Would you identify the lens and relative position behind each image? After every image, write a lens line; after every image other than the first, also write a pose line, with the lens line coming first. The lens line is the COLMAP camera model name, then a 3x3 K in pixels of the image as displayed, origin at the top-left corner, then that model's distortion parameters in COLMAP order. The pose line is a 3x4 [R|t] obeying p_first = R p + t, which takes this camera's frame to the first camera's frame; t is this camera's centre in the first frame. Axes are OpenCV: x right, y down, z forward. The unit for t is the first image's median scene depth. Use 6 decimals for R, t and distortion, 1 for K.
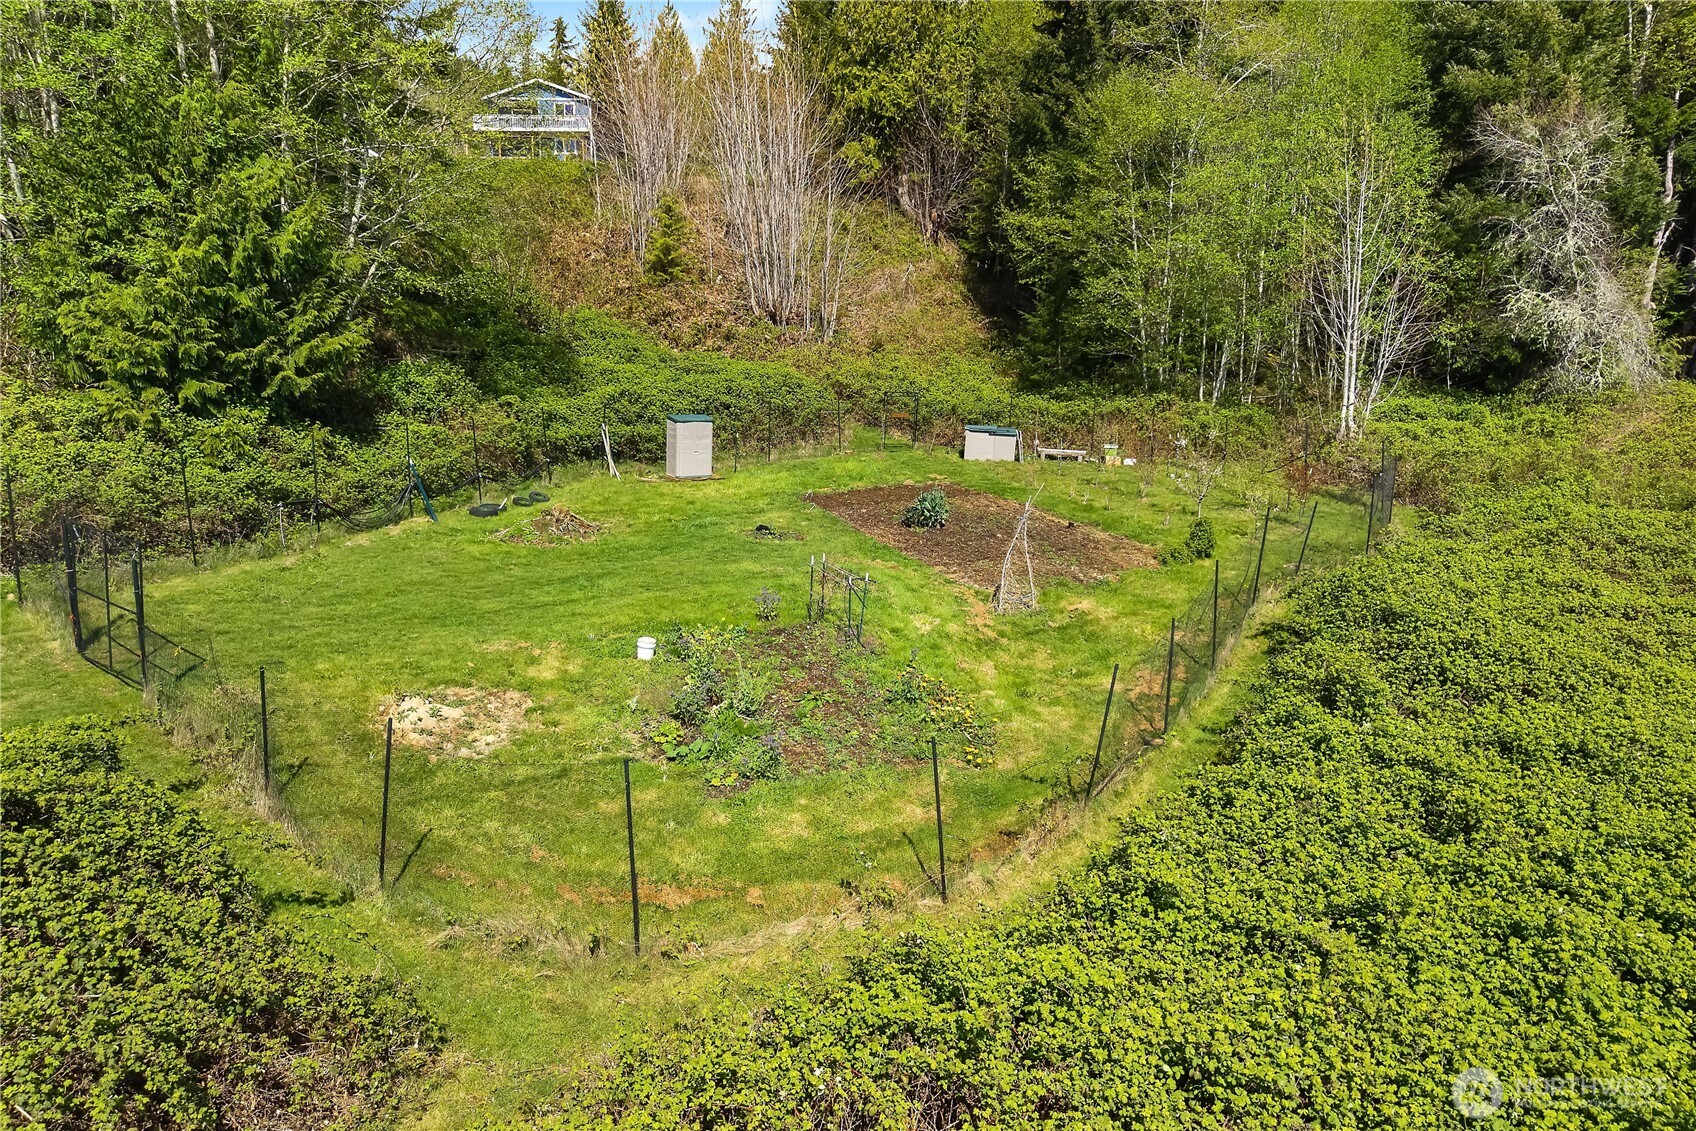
lens RADIAL K [[1117.7, 0, 849.1], [0, 1117.7, 546.5], [0, 0, 1]] dist [0.001391, -0.017903]
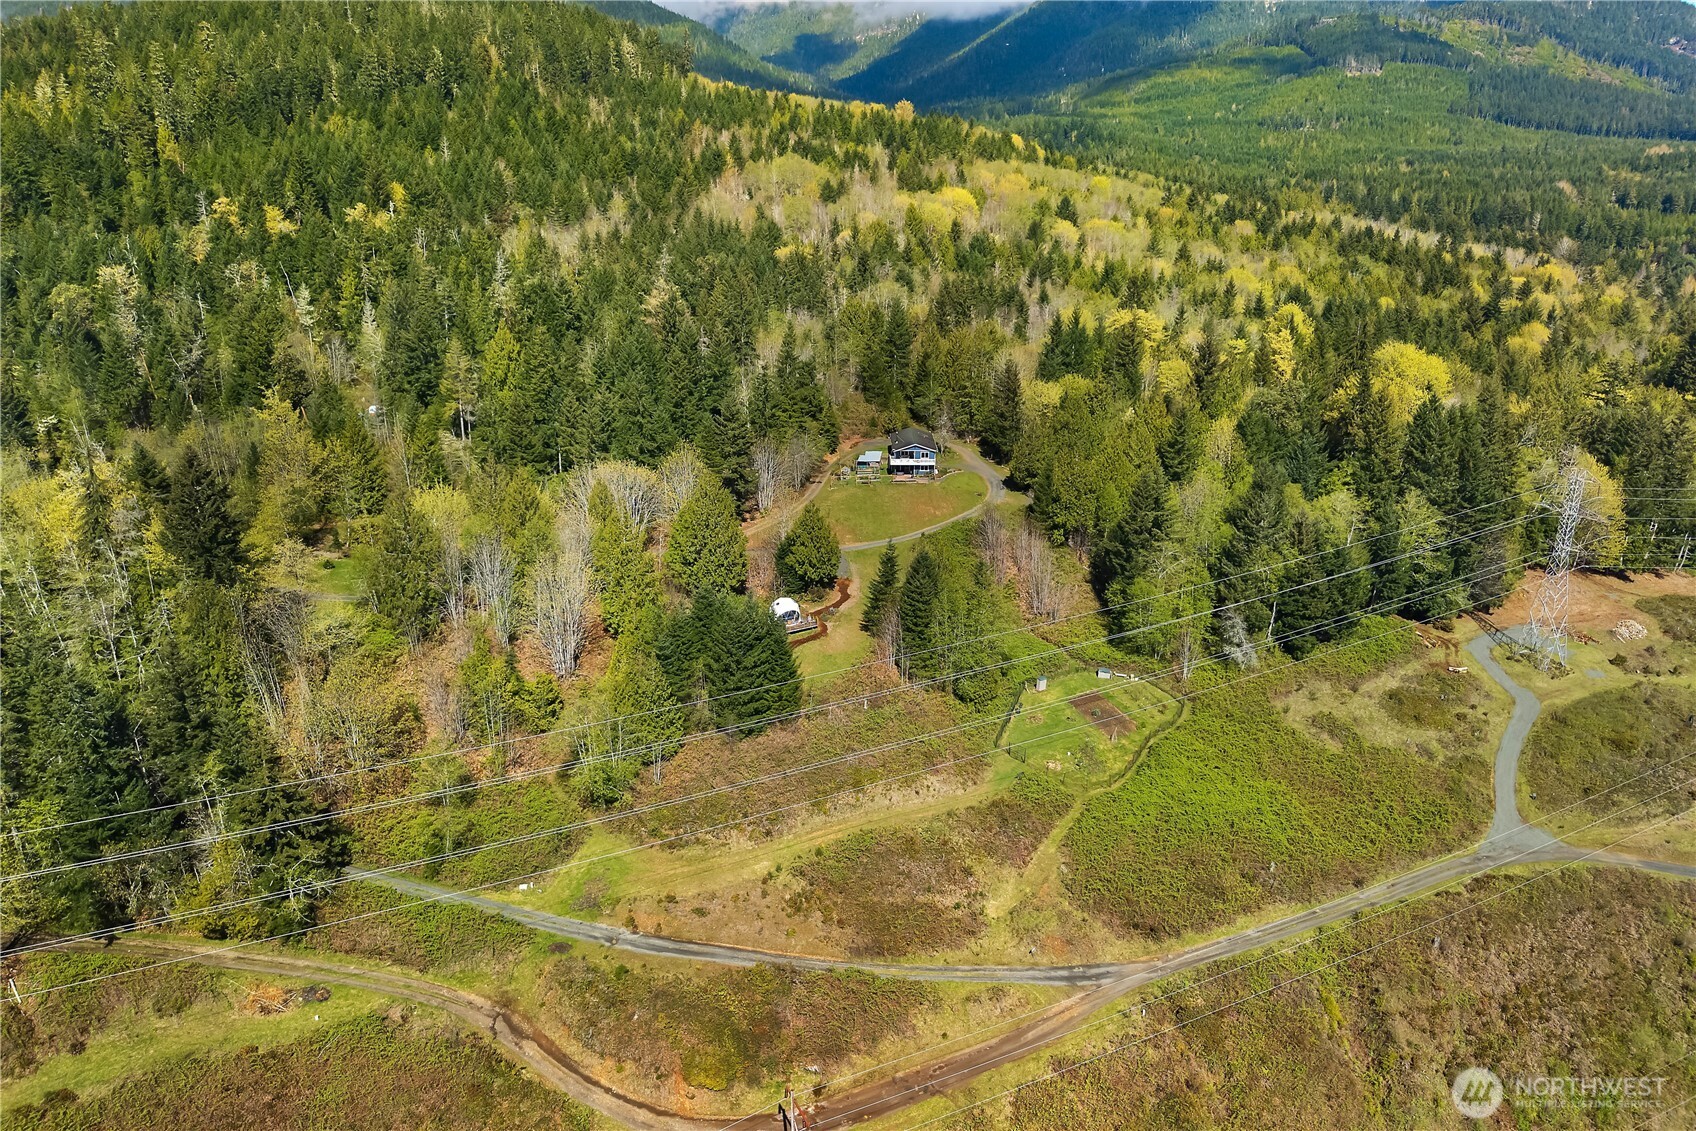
lens RADIAL K [[1117.7, 0, 849.1], [0, 1117.7, 546.5], [0, 0, 1]] dist [0.001391, -0.017903]
pose [[0.999065, 0.001395, -0.043213, -0.689540], [0.006002, 0.985328, 0.170567, -1.348728], [0.042817, -0.170667, 0.984398, -3.294995]]
